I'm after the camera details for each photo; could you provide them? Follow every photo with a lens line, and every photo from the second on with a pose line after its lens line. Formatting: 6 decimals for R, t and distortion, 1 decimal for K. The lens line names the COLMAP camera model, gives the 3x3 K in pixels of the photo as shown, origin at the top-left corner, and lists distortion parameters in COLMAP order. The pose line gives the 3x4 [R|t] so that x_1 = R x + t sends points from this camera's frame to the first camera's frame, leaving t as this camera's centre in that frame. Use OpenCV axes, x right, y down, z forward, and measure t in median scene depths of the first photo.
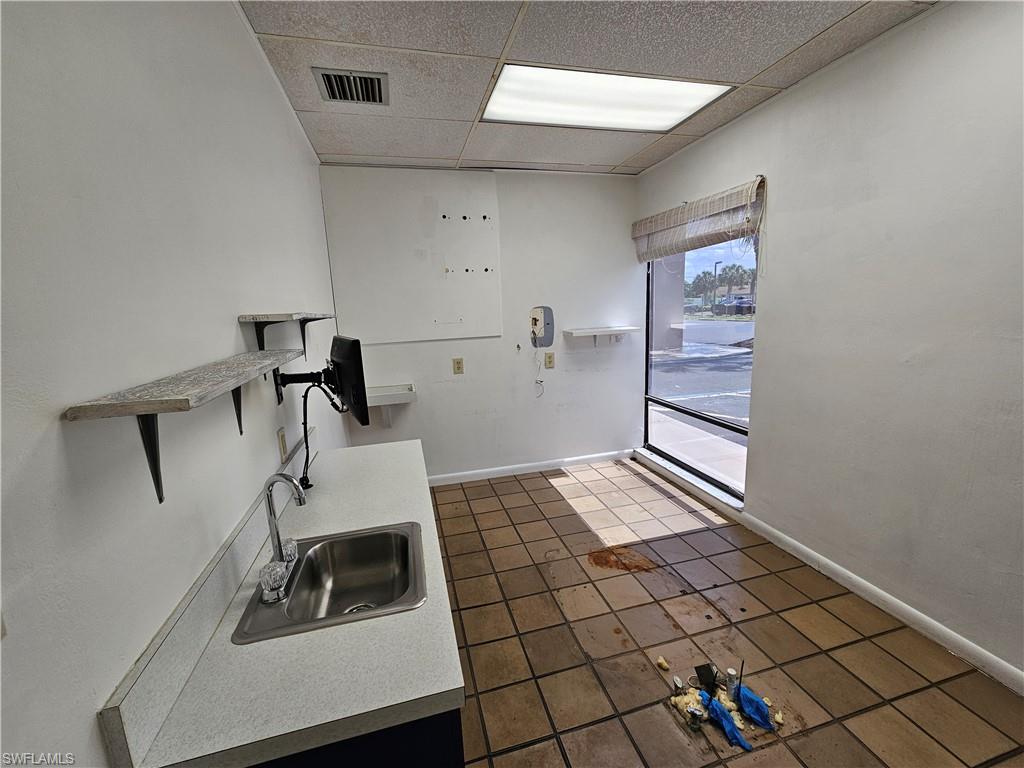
lens RADIAL K [[422.5, 0, 513.3], [0, 422.5, 381.5], [0, 0, 1]] dist [-0.001763, 0.000272]
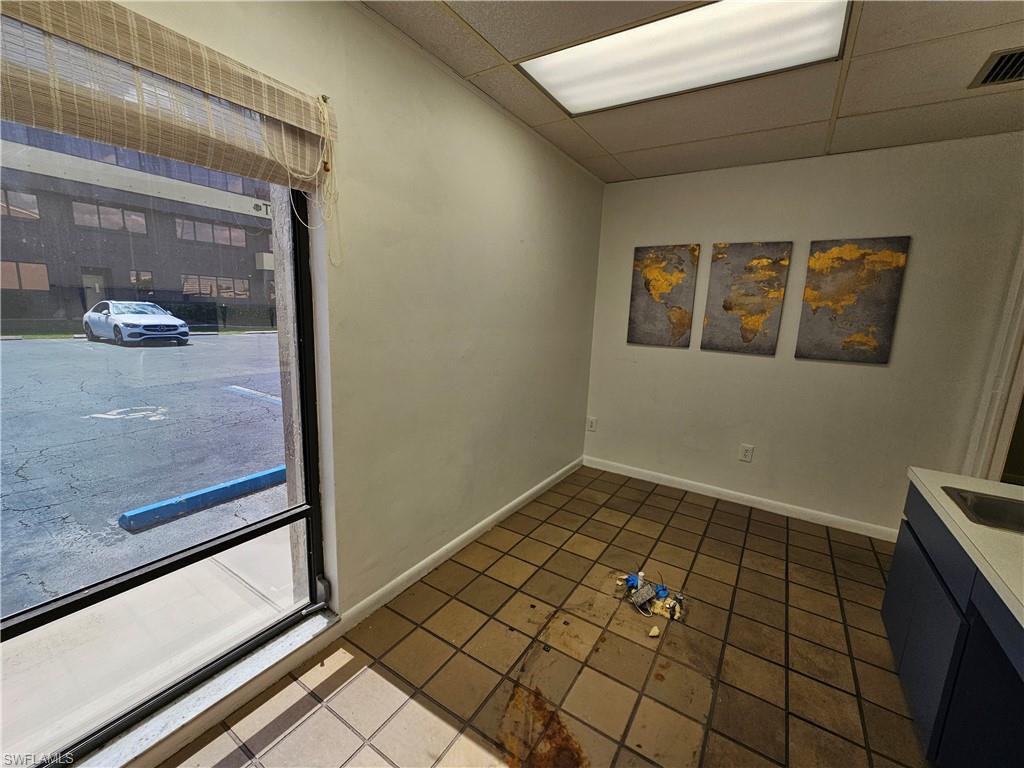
lens RADIAL K [[422.5, 0, 509.6], [0, 422.5, 389.0], [0, 0, 1]] dist [-0.001763, 0.000272]
pose [[-0.661702, -0.127446, 0.738855, -0.107196], [0.123760, 0.953363, 0.275284, -0.238053], [-0.739482, 0.273597, -0.615070, 1.393984]]
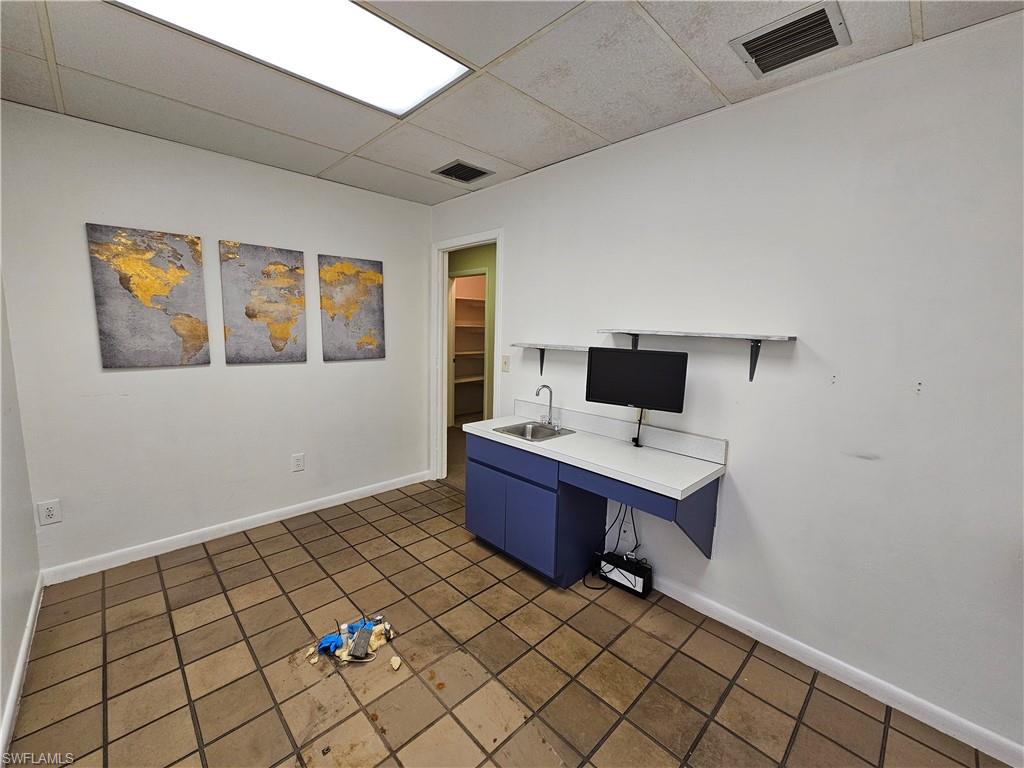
lens RADIAL K [[422.5, 0, 514.9], [0, 422.5, 387.1], [0, 0, 1]] dist [-0.001763, 0.000272]
pose [[-0.873603, 0.090437, -0.478162, 0.418310], [-0.077495, 0.944188, 0.320162, -0.280893], [0.480429, 0.316750, -0.817837, 1.395571]]
